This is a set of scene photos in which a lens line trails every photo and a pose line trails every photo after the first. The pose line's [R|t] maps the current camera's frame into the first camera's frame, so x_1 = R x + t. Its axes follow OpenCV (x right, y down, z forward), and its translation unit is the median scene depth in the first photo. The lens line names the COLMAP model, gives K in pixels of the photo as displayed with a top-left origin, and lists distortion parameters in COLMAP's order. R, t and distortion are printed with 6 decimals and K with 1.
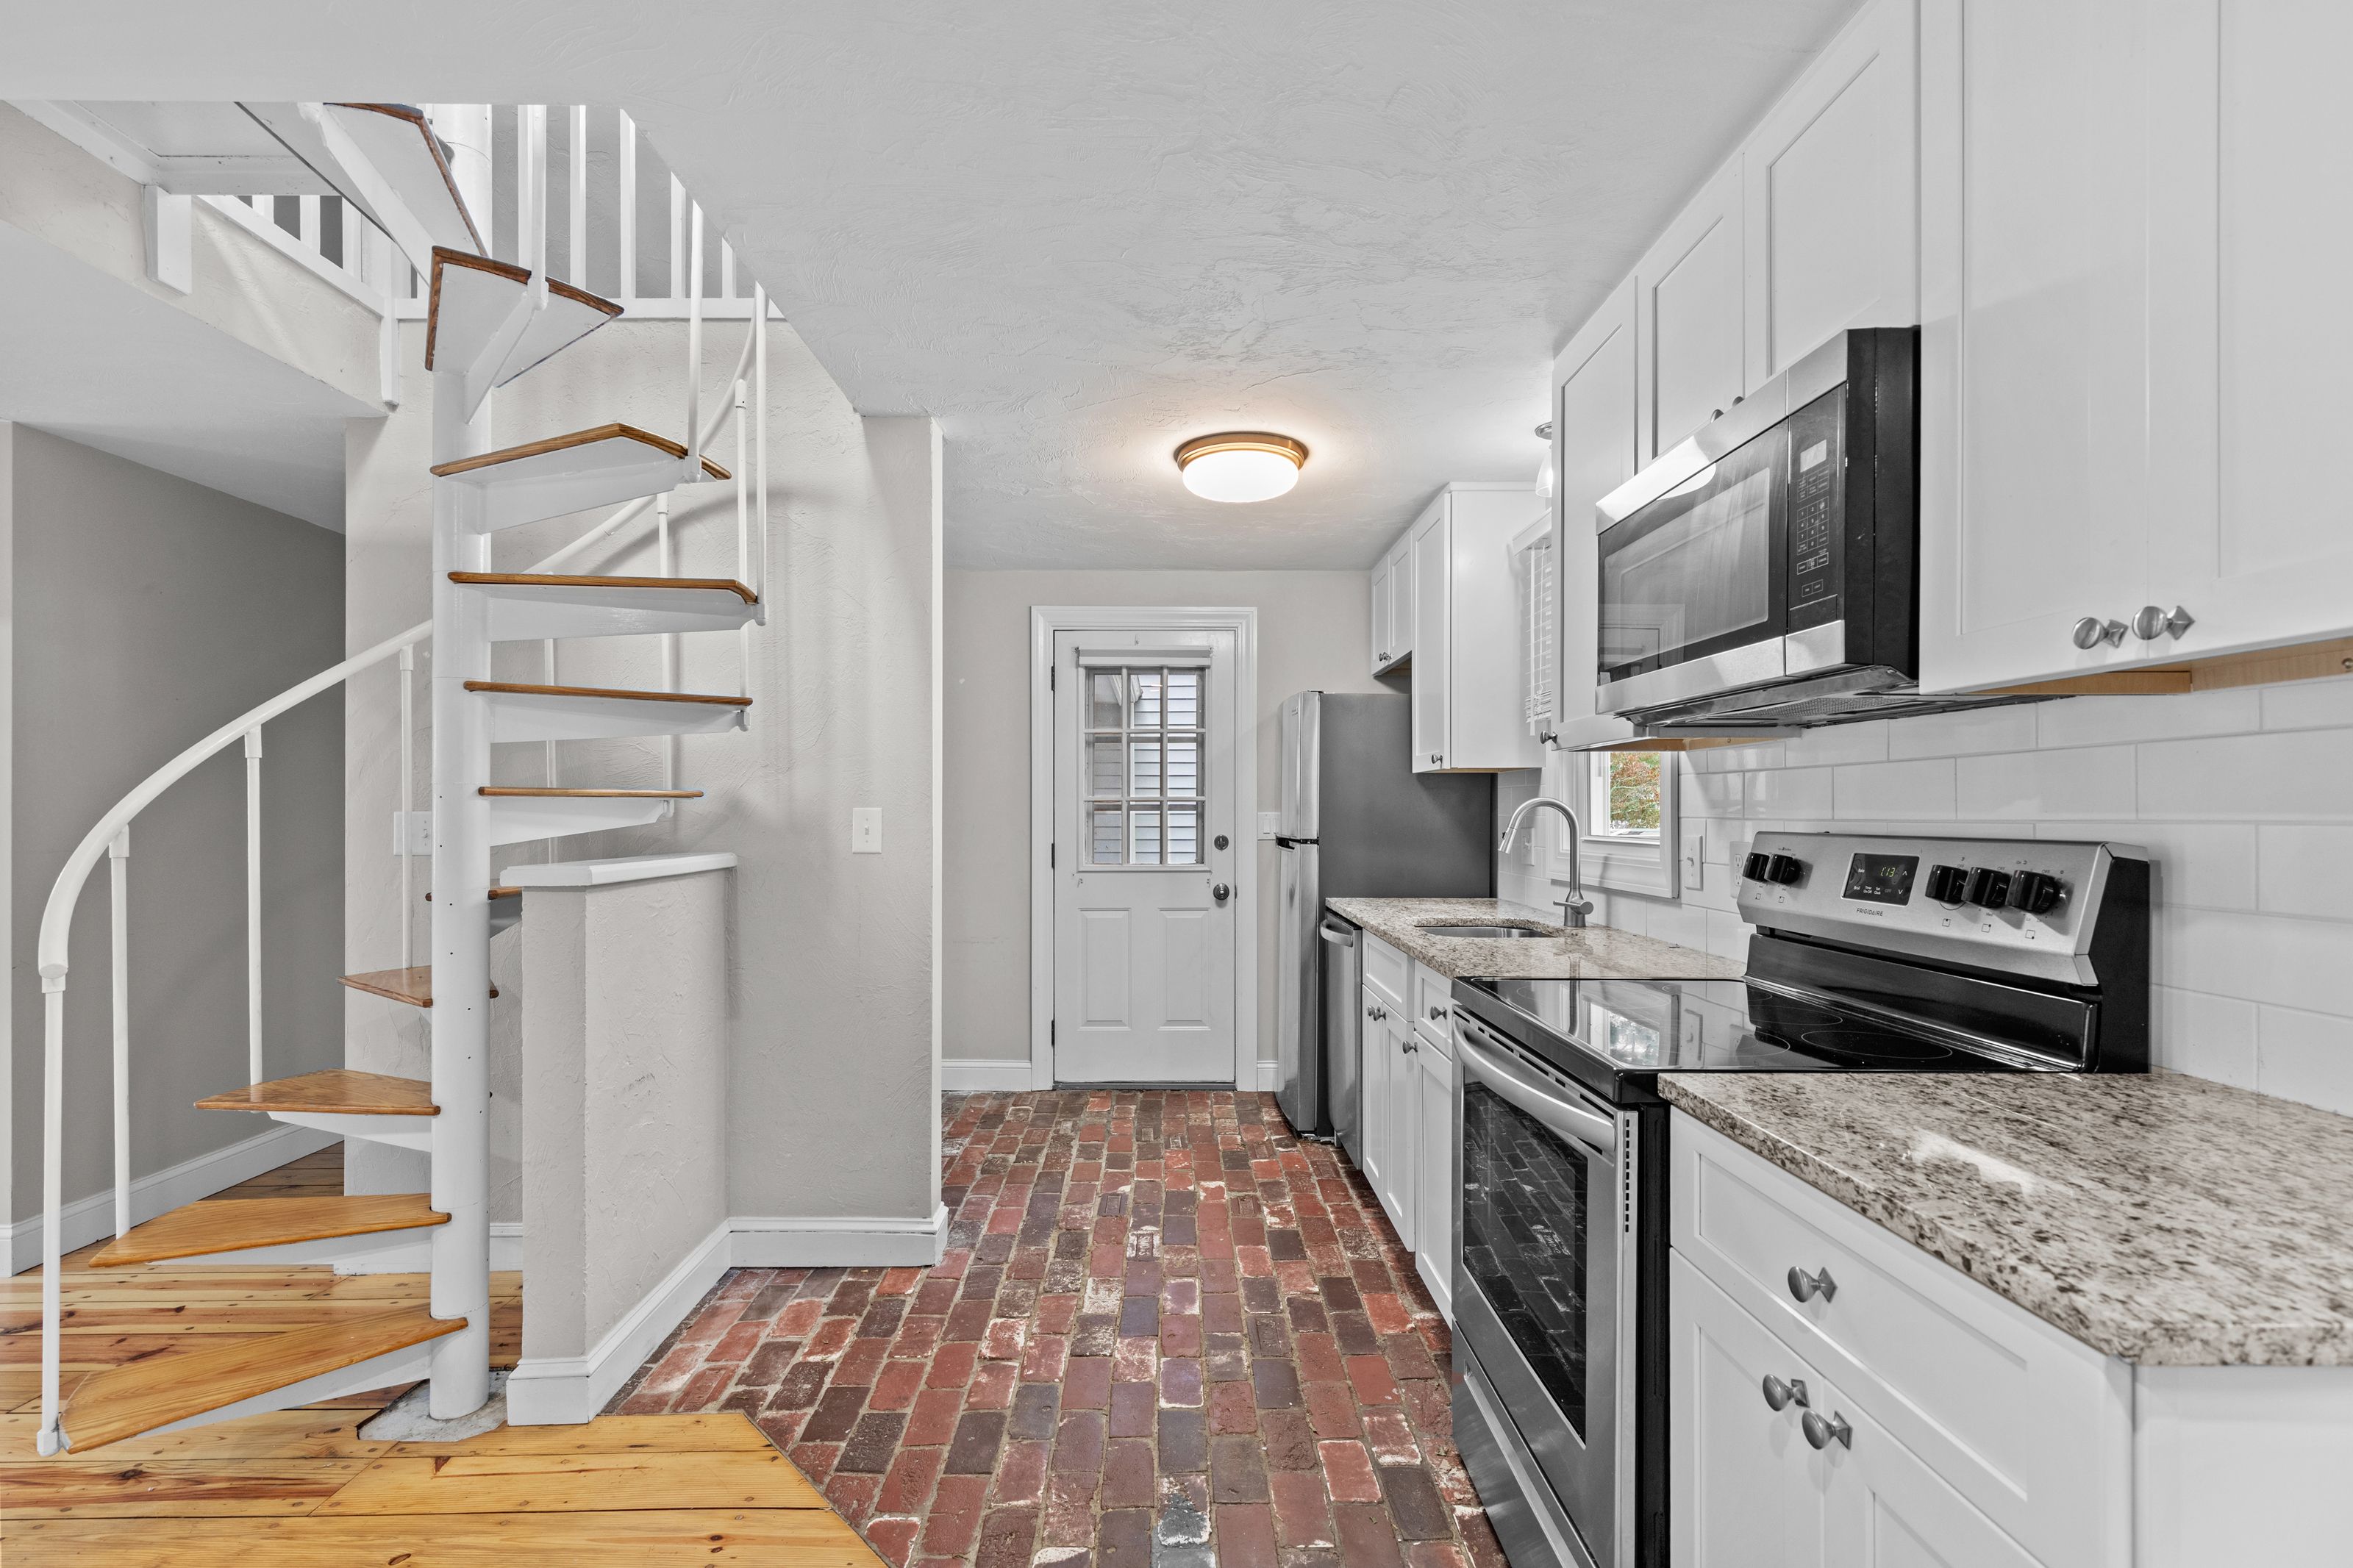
lens RADIAL K [[1056.6, 0, 1194.2], [0, 1056.6, 797.6], [0, 0, 1]] dist [0.006870, -0.001150]
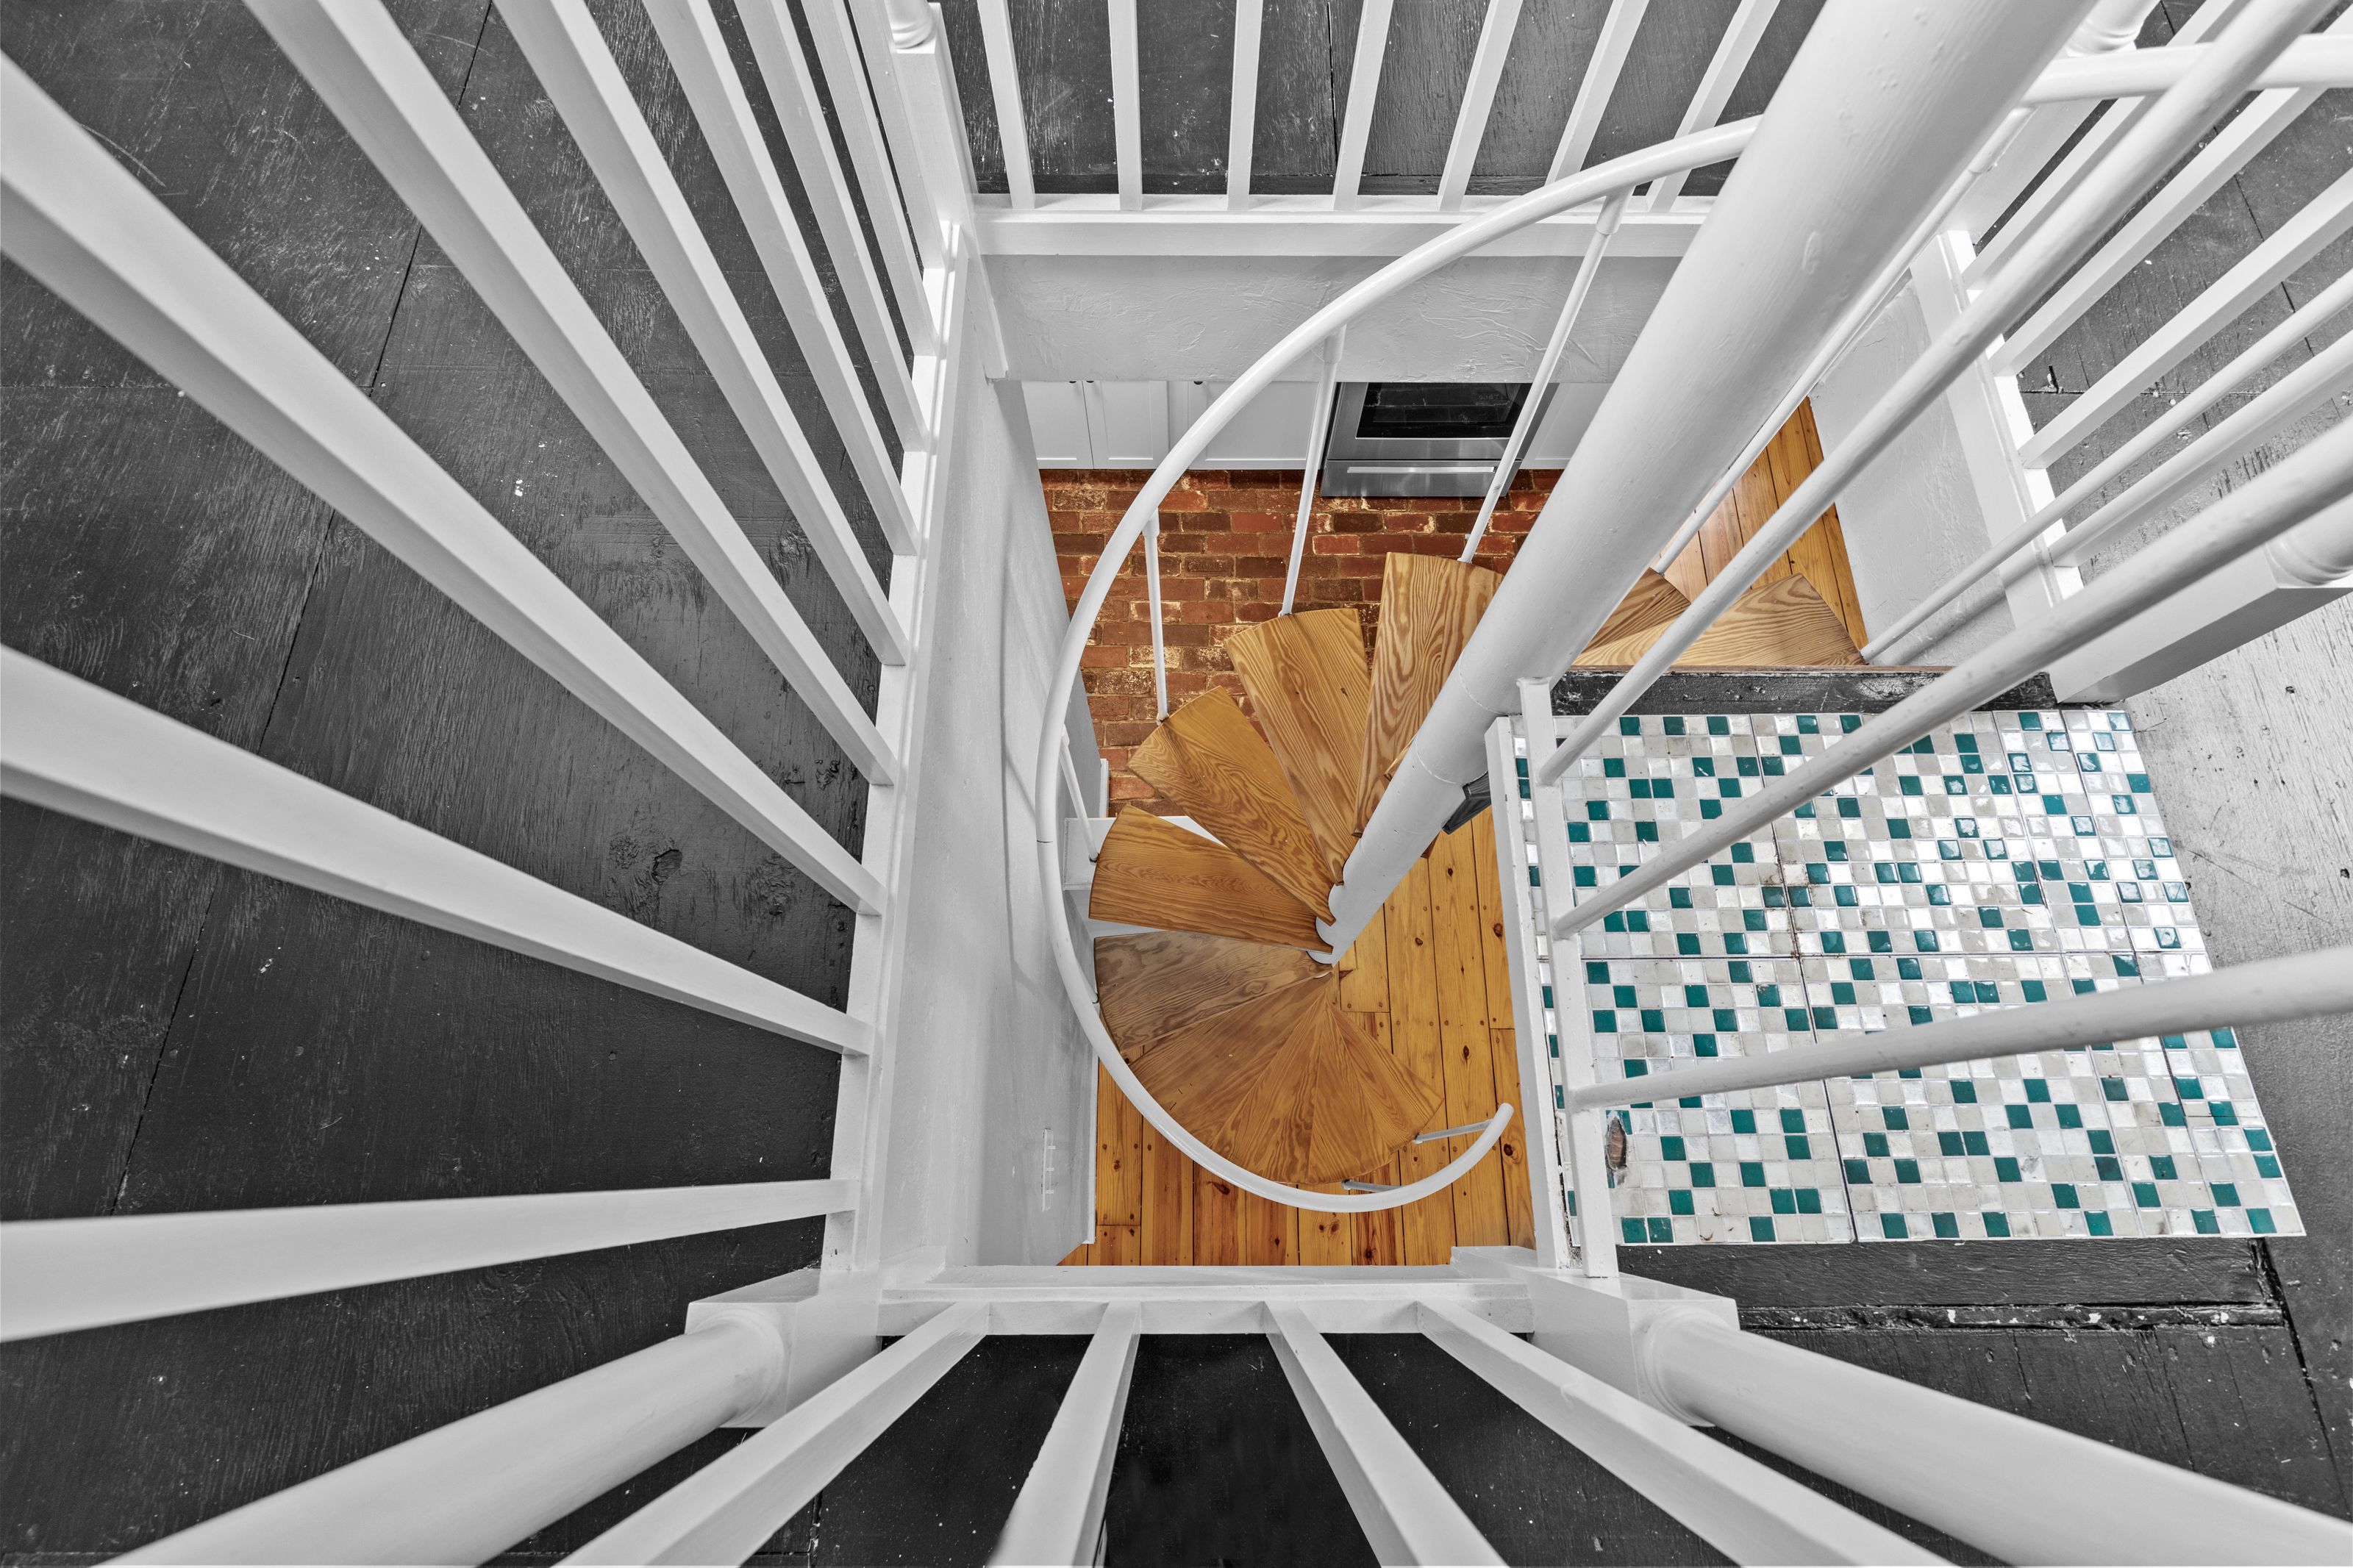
lens RADIAL K [[1056.6, 0, 1174.5], [0, 1056.6, 765.3], [0, 0, 1]] dist [0.006870, -0.001150]
pose [[0.024748, -0.938780, 0.343628, -0.858703], [-0.019543, 0.343213, 0.939054, -1.025220], [-0.999503, -0.029956, -0.009853, 1.127712]]
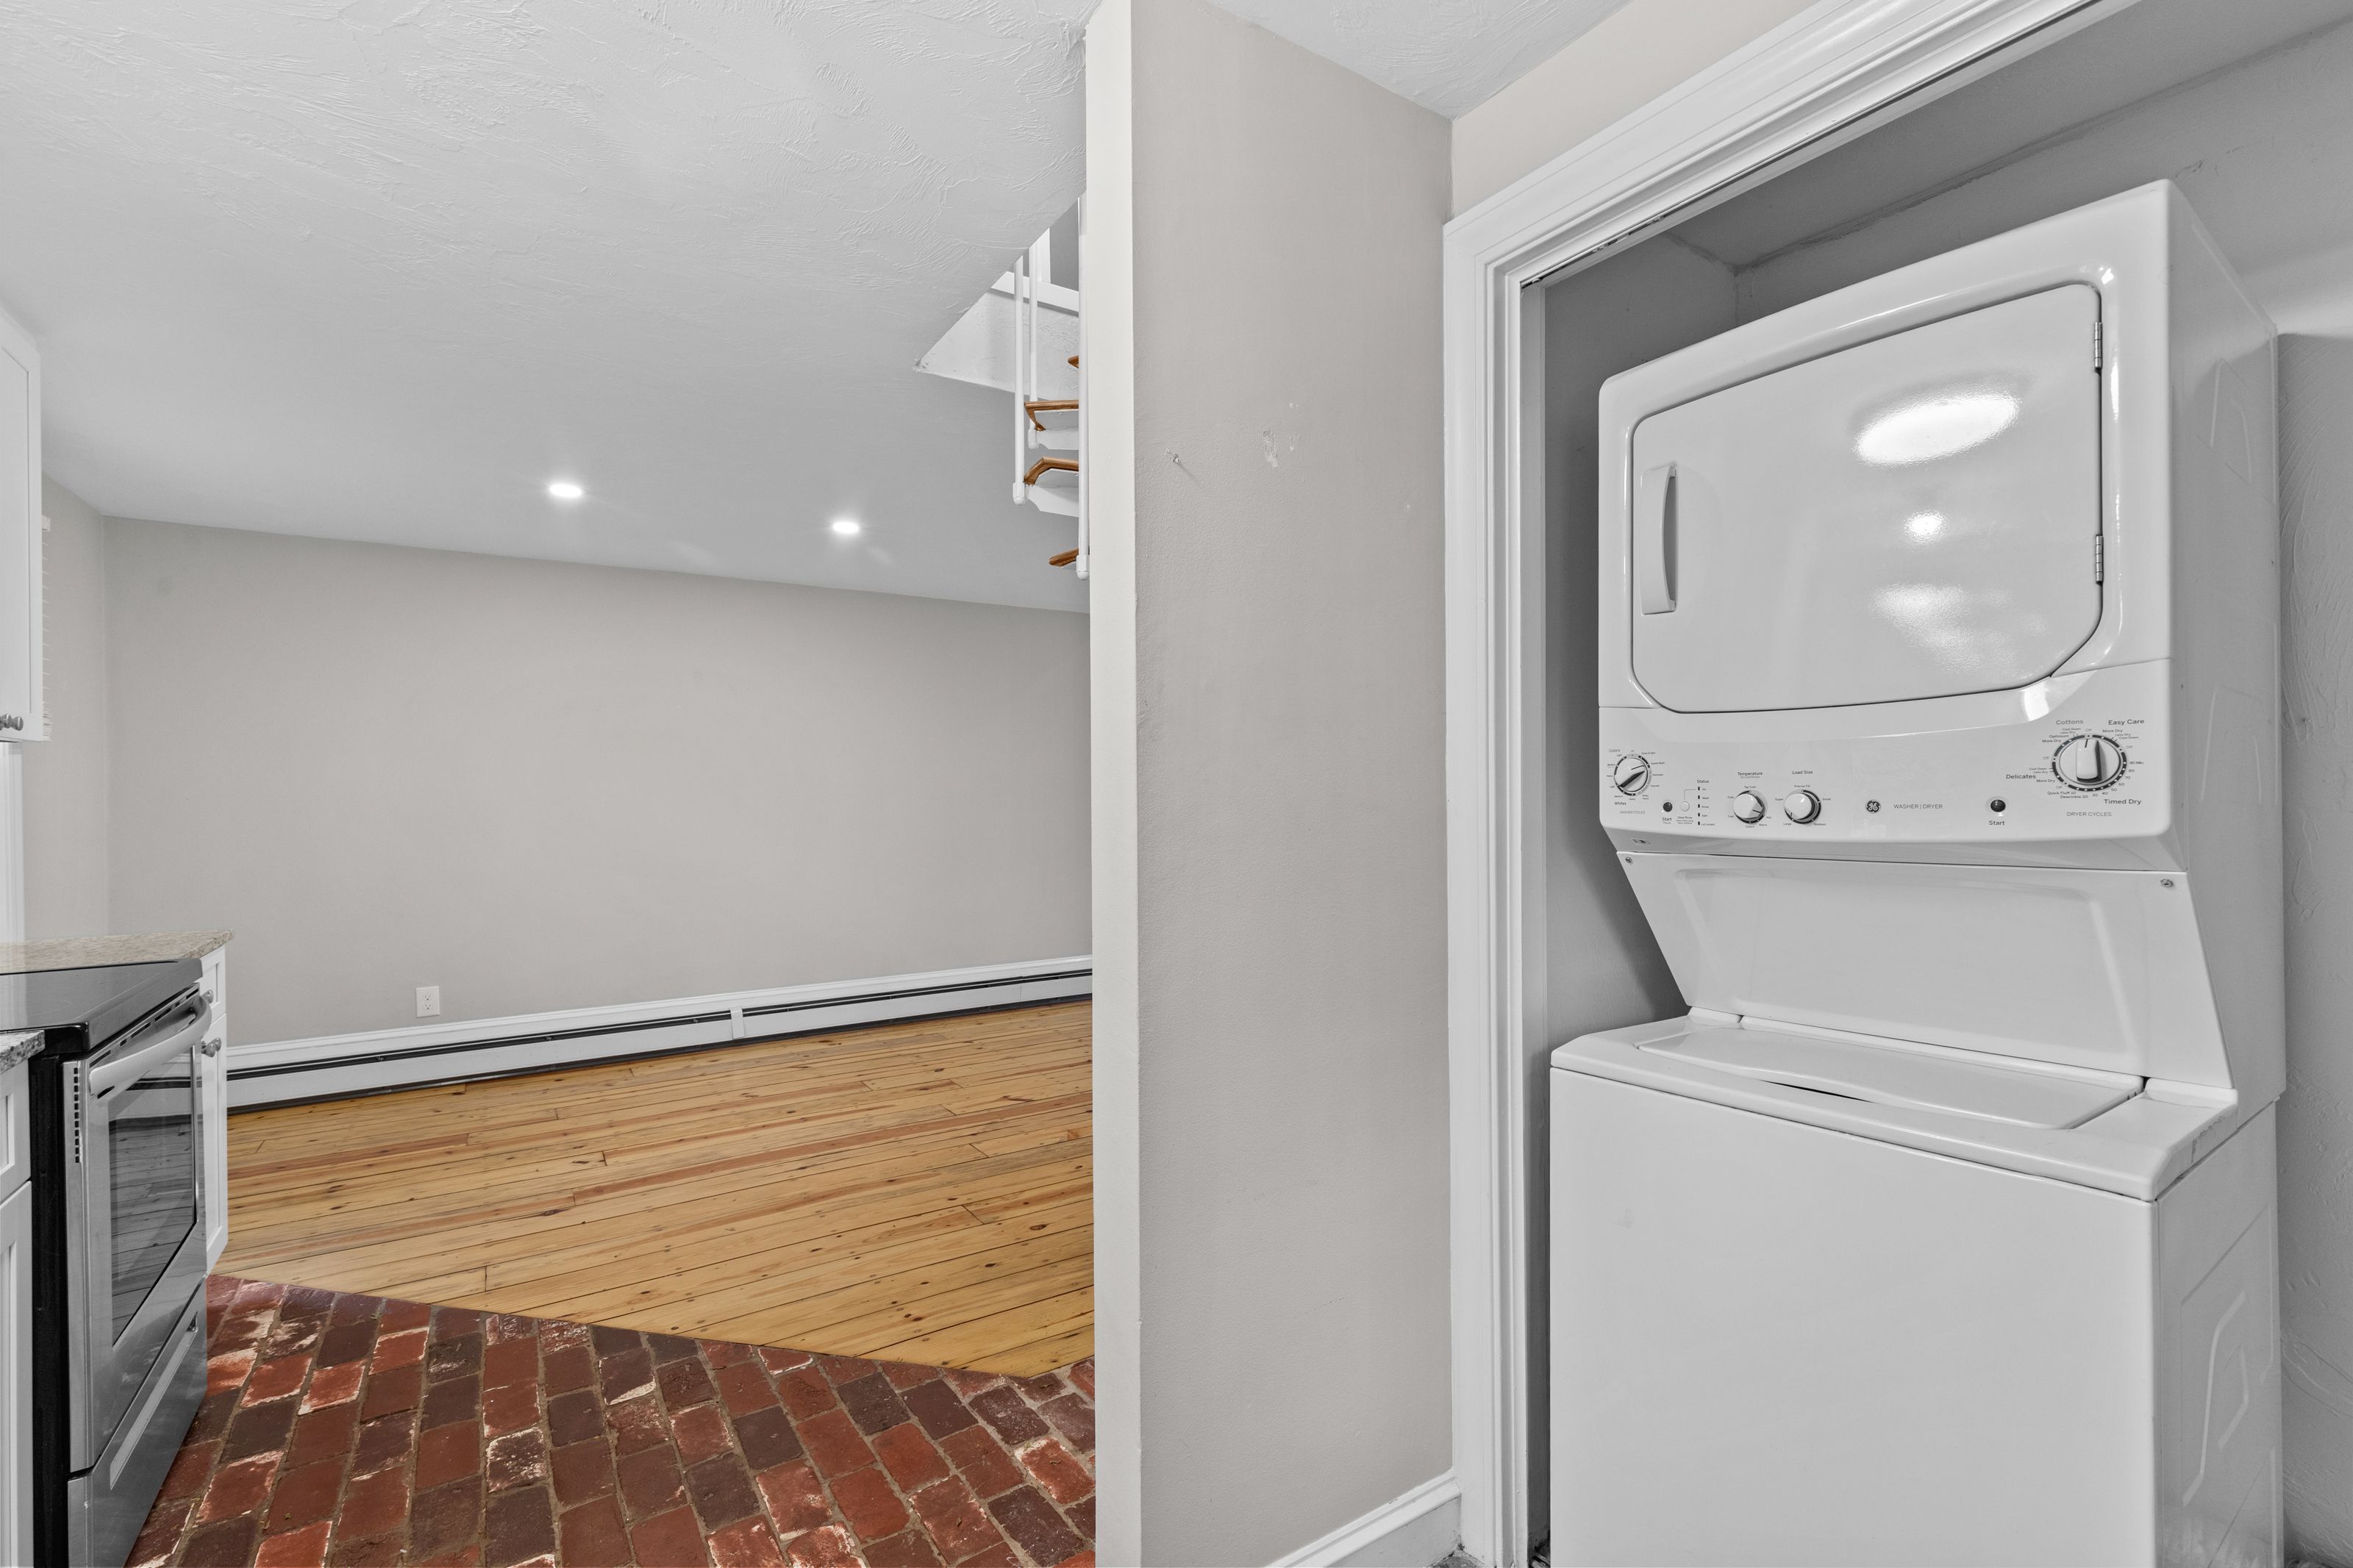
lens RADIAL K [[1056.6, 0, 1189.0], [0, 1056.6, 792.4], [0, 0, 1]] dist [0.006870, -0.001150]
pose [[-0.846679, 0.009530, -0.532018, -0.017020], [0.016435, 0.999831, -0.008246, 0.022094], [0.531849, -0.015725, -0.846693, 1.800854]]
